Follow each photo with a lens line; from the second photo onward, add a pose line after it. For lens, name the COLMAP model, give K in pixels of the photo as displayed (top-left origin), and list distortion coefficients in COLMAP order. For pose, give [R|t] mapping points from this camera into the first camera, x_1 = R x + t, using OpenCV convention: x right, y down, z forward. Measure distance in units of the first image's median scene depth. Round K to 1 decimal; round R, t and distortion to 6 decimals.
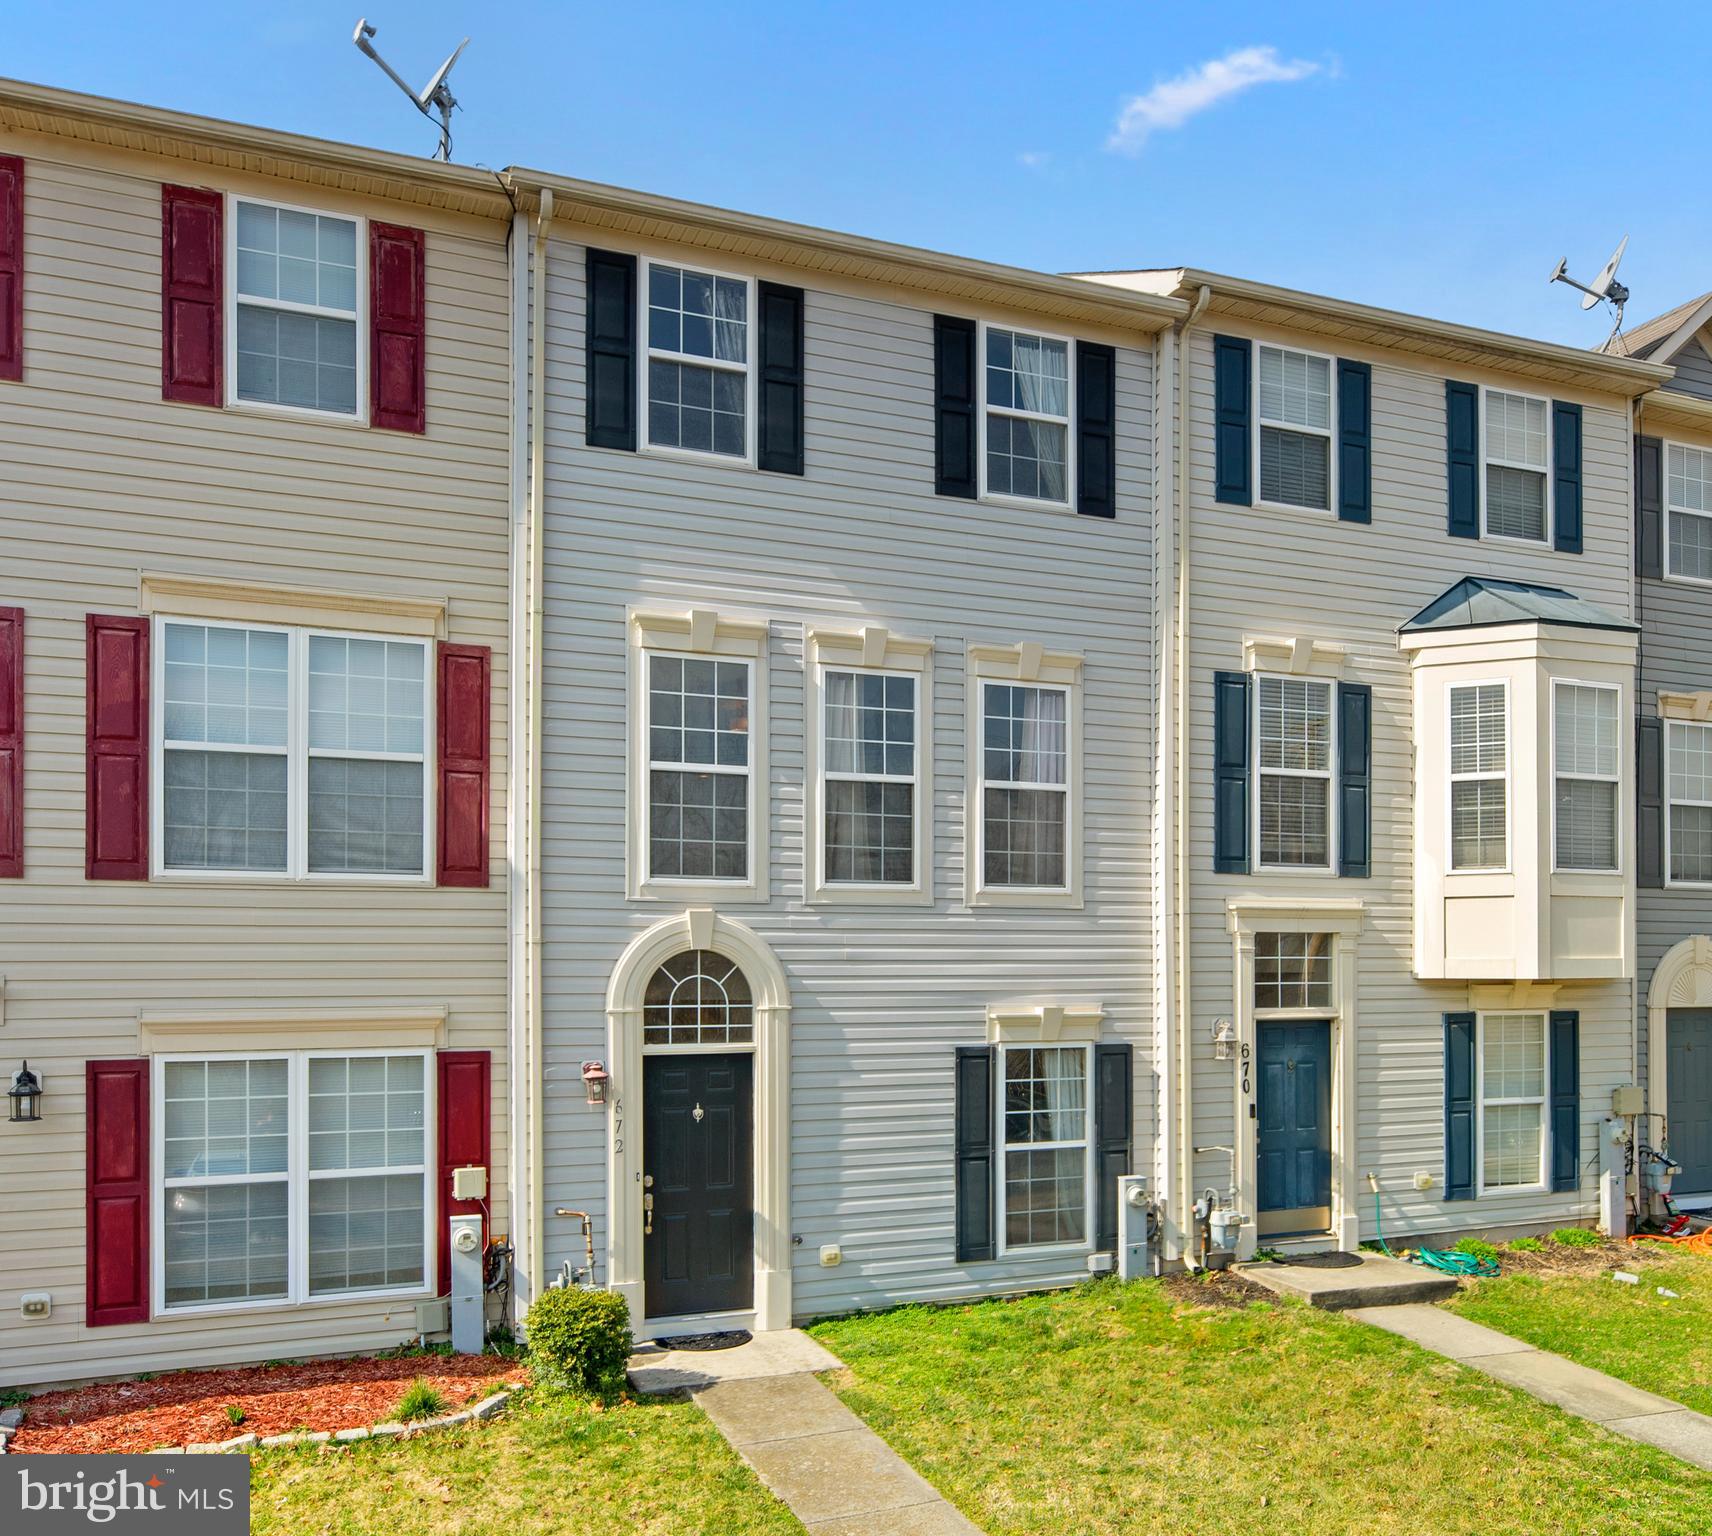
lens RADIAL K [[1359.0, 0, 889.6], [0, 1359.0, 783.0], [0, 0, 1]] dist [-0.000062, 0.002787]
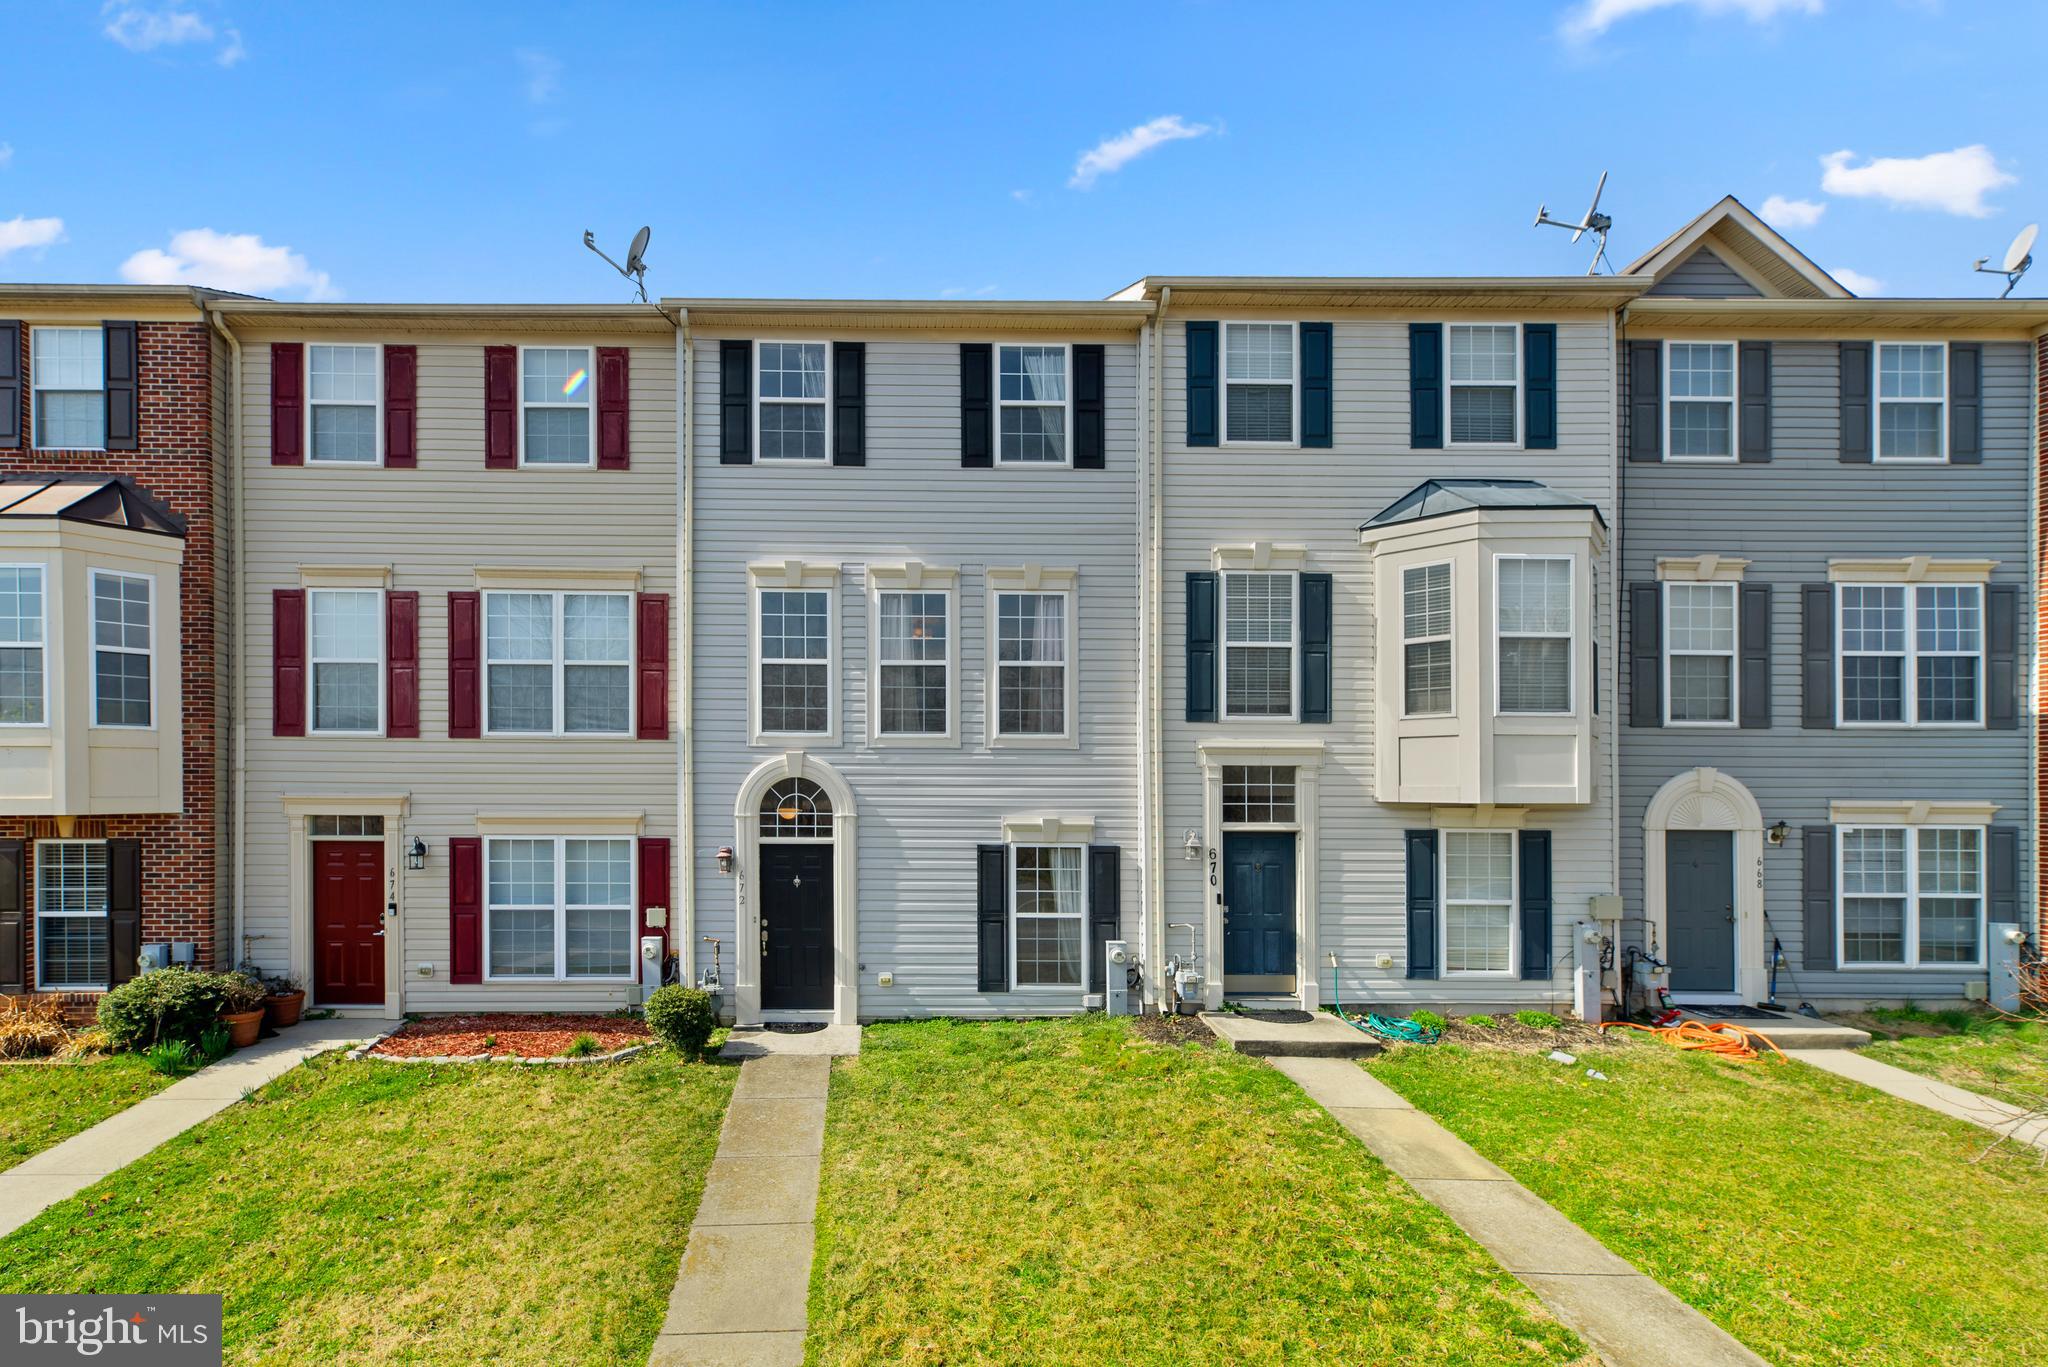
lens RADIAL K [[834.2, 0, 949.4], [0, 834.2, 690.8], [0, 0, 1]] dist [0.003897, 0.001092]
pose [[0.934408, -0.034804, -0.354501, 0.342317], [0.040679, 0.999131, 0.009132, 0.019931], [0.353875, -0.022954, 0.935011, 0.154856]]
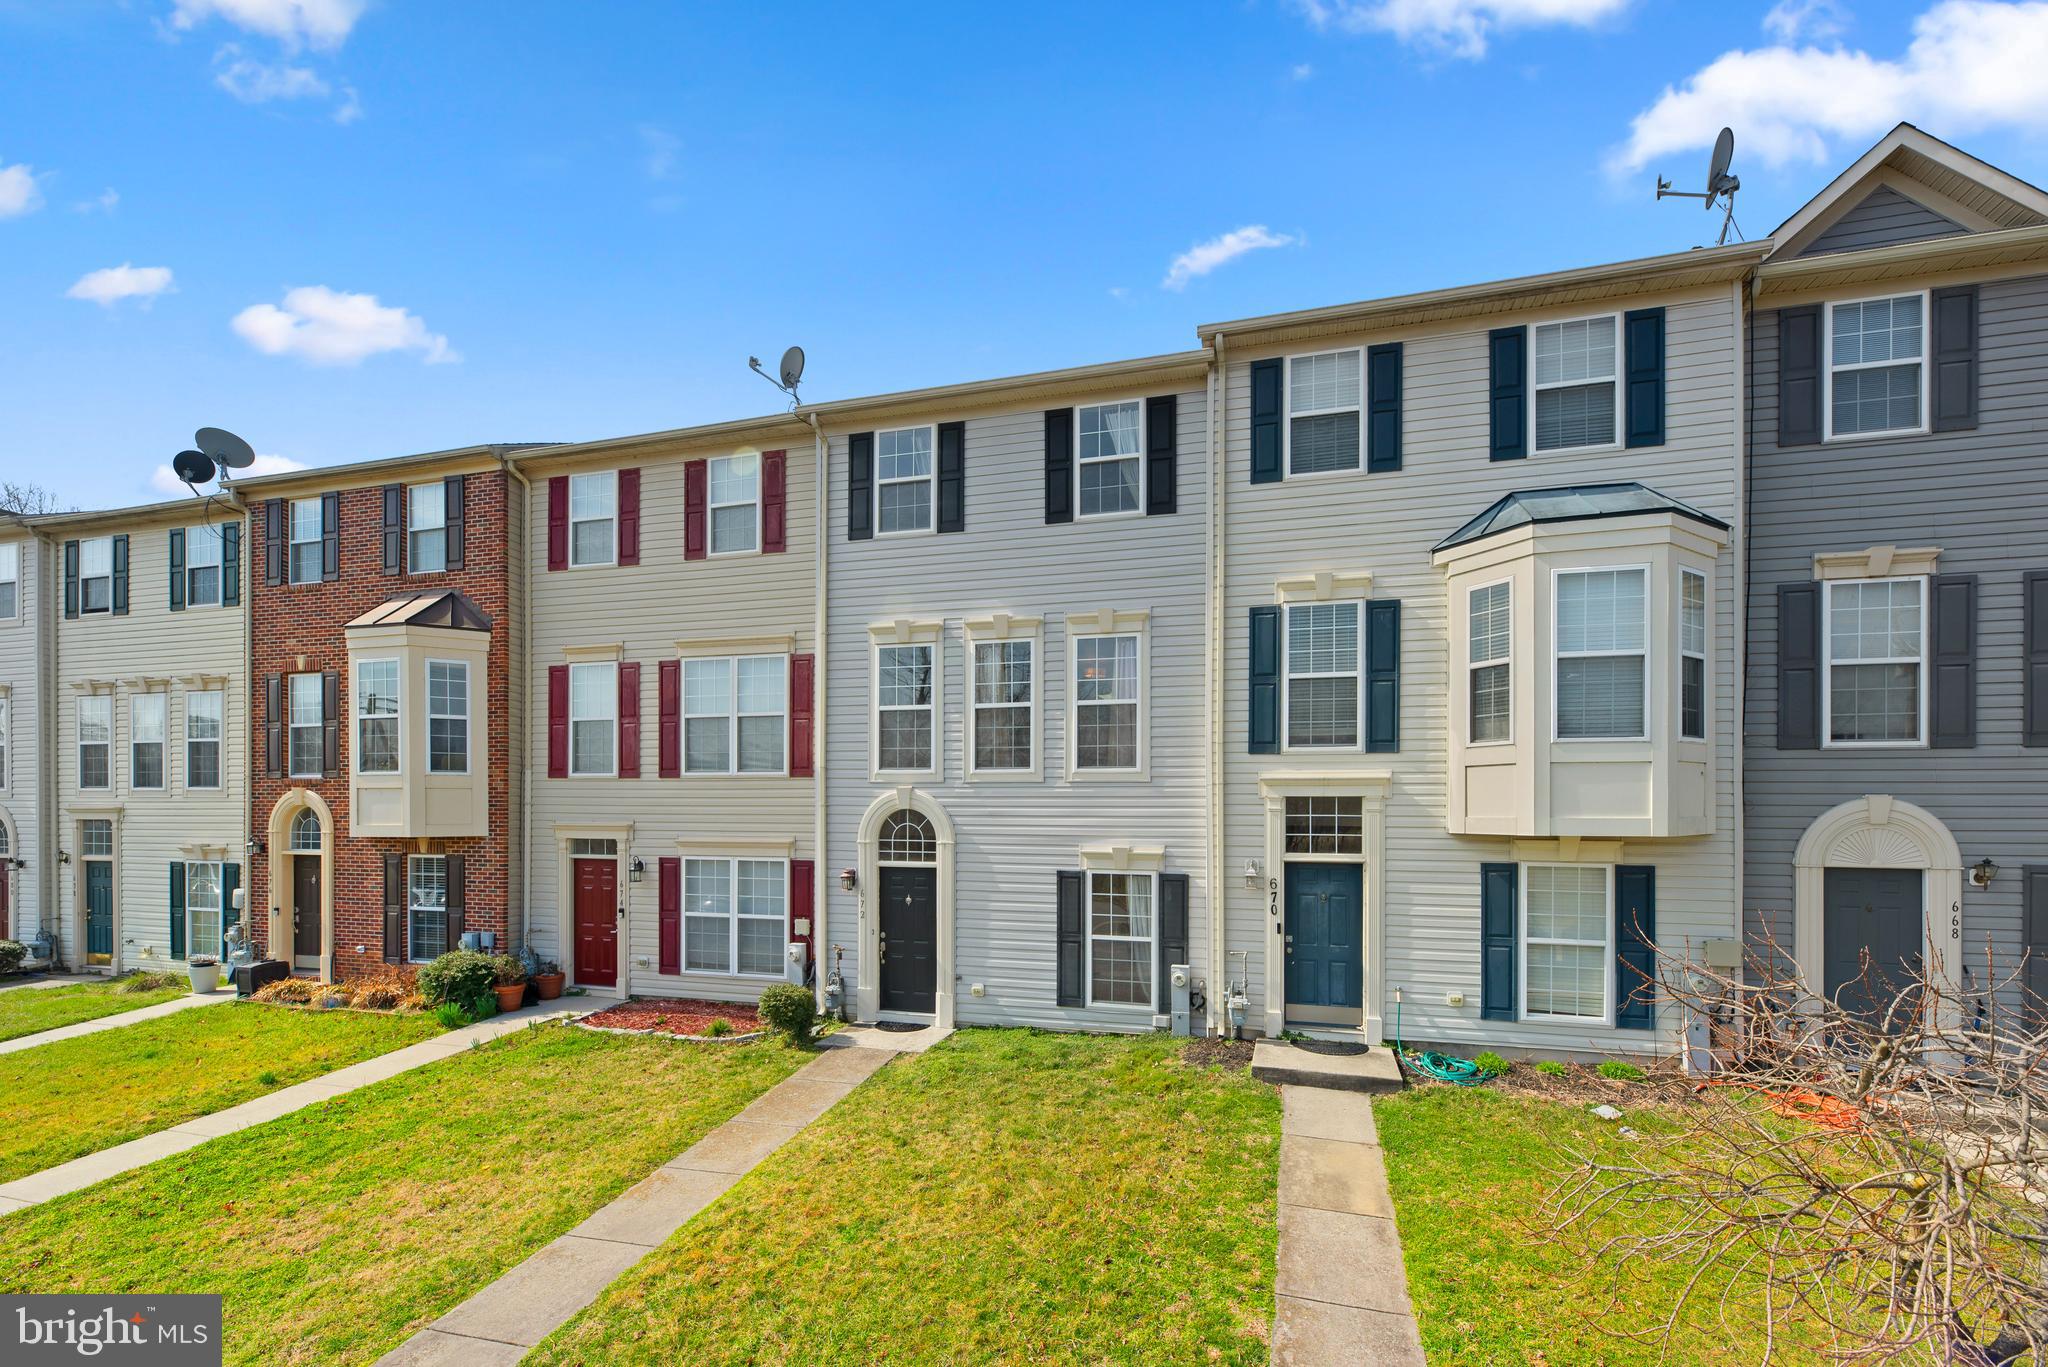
lens RADIAL K [[834.2, 0, 1151.5], [0, 834.2, 711.5], [0, 0, 1]] dist [0.003897, 0.001092]
pose [[0.808679, -0.064979, -0.584650, 0.717040], [0.071672, 0.997359, -0.011712, 0.028362], [0.583867, -0.032432, 0.811201, 0.277728]]
